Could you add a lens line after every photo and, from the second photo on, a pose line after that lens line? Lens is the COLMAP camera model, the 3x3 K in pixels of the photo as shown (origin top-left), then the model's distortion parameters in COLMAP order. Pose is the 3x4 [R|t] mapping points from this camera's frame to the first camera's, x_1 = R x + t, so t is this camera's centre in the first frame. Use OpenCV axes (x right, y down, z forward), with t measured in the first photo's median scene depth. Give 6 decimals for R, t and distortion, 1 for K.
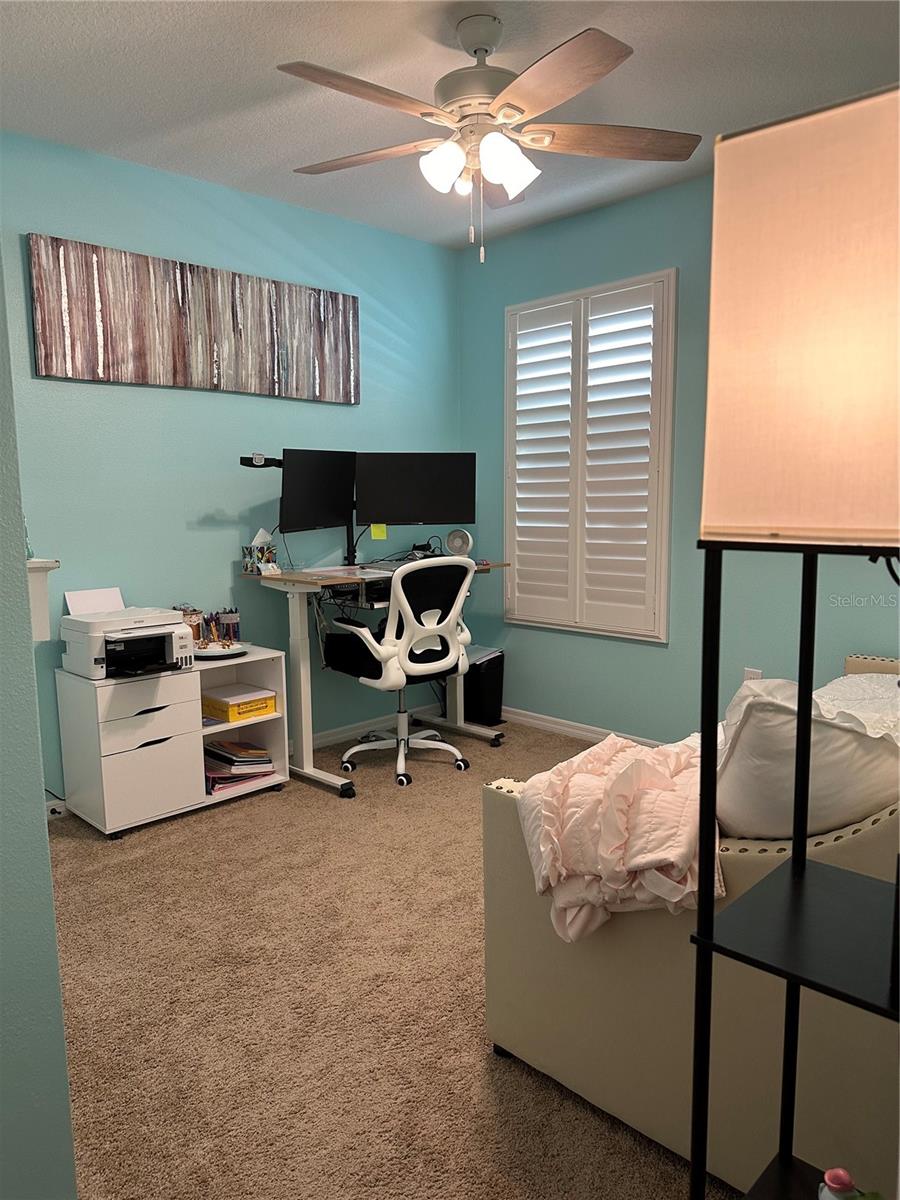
lens RADIAL K [[821.3, 0, 451.8], [0, 821.3, 606.1], [0, 0, 1]] dist [0.010817, 0.000620]
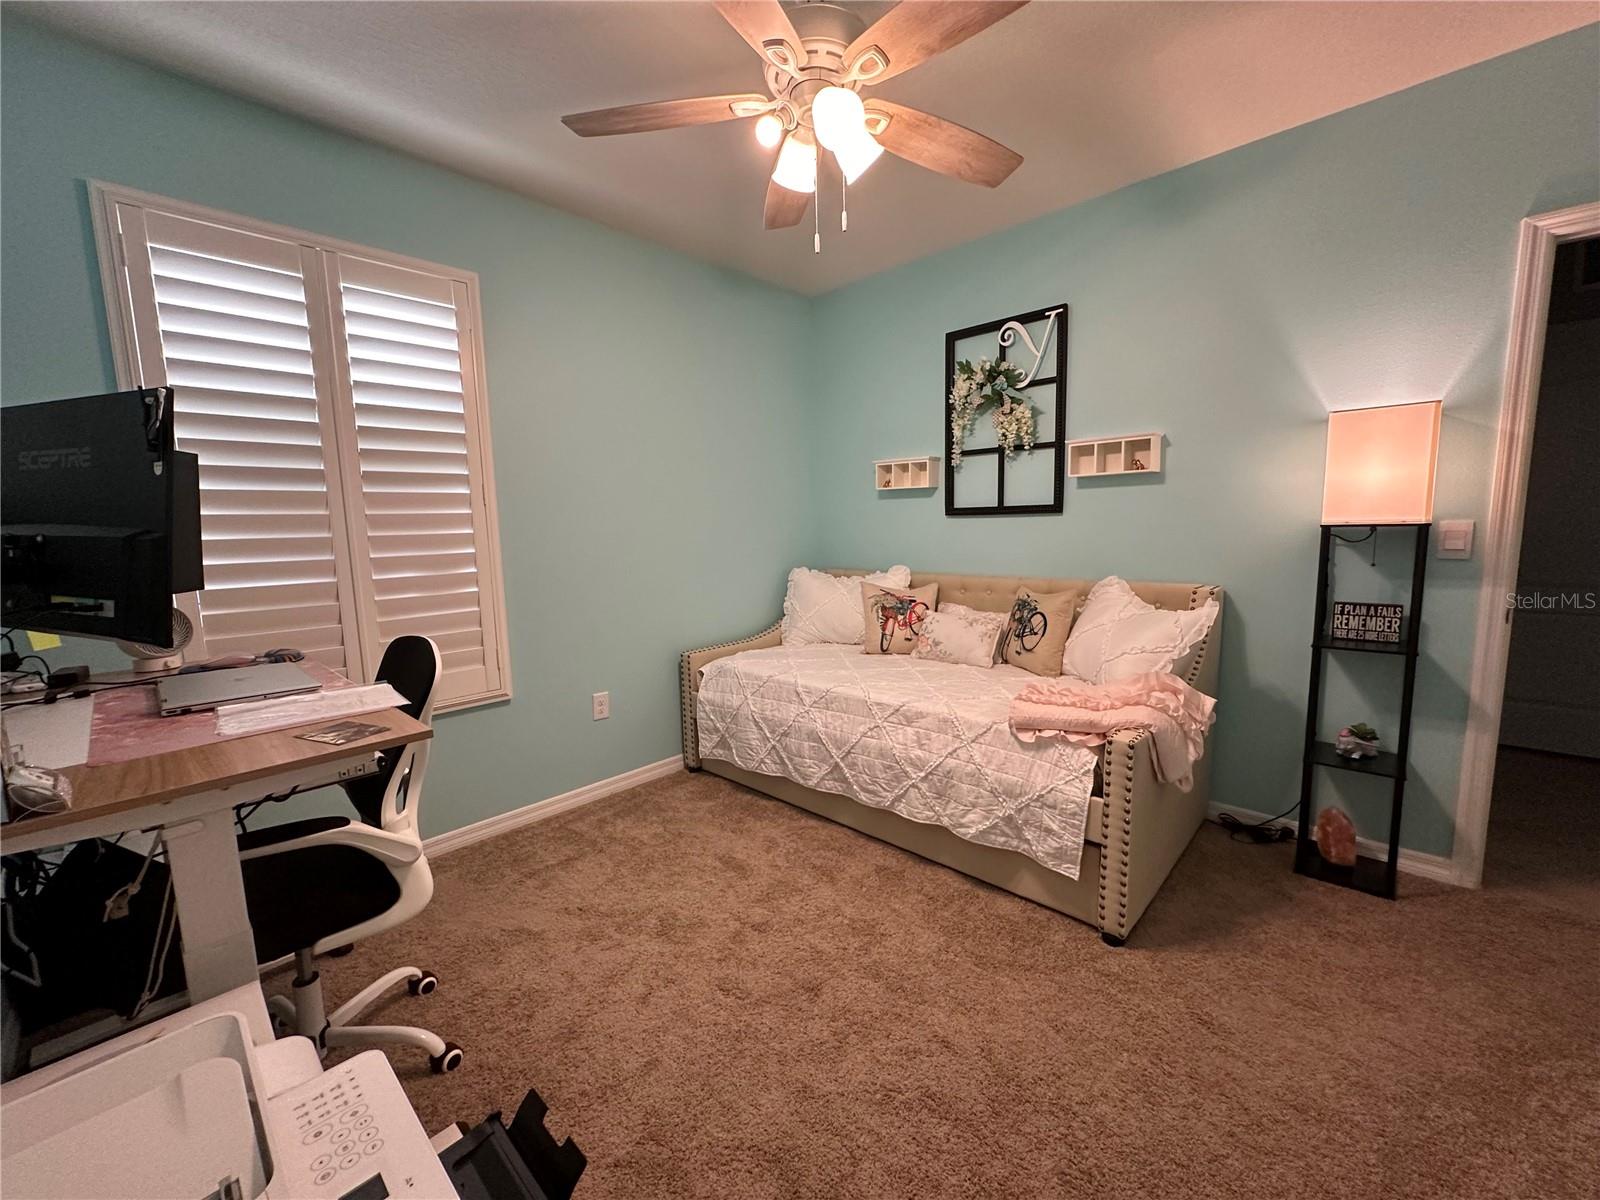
lens RADIAL K [[640.2, 0, 804.0], [0, 640.2, 591.2], [0, 0, 1]] dist [-0.000377, -0.000373]
pose [[-0.020369, -0.100339, 0.994745, -0.403700], [0.143000, 0.984429, 0.102226, -0.090361], [-0.989513, 0.144331, -0.005703, 0.644180]]
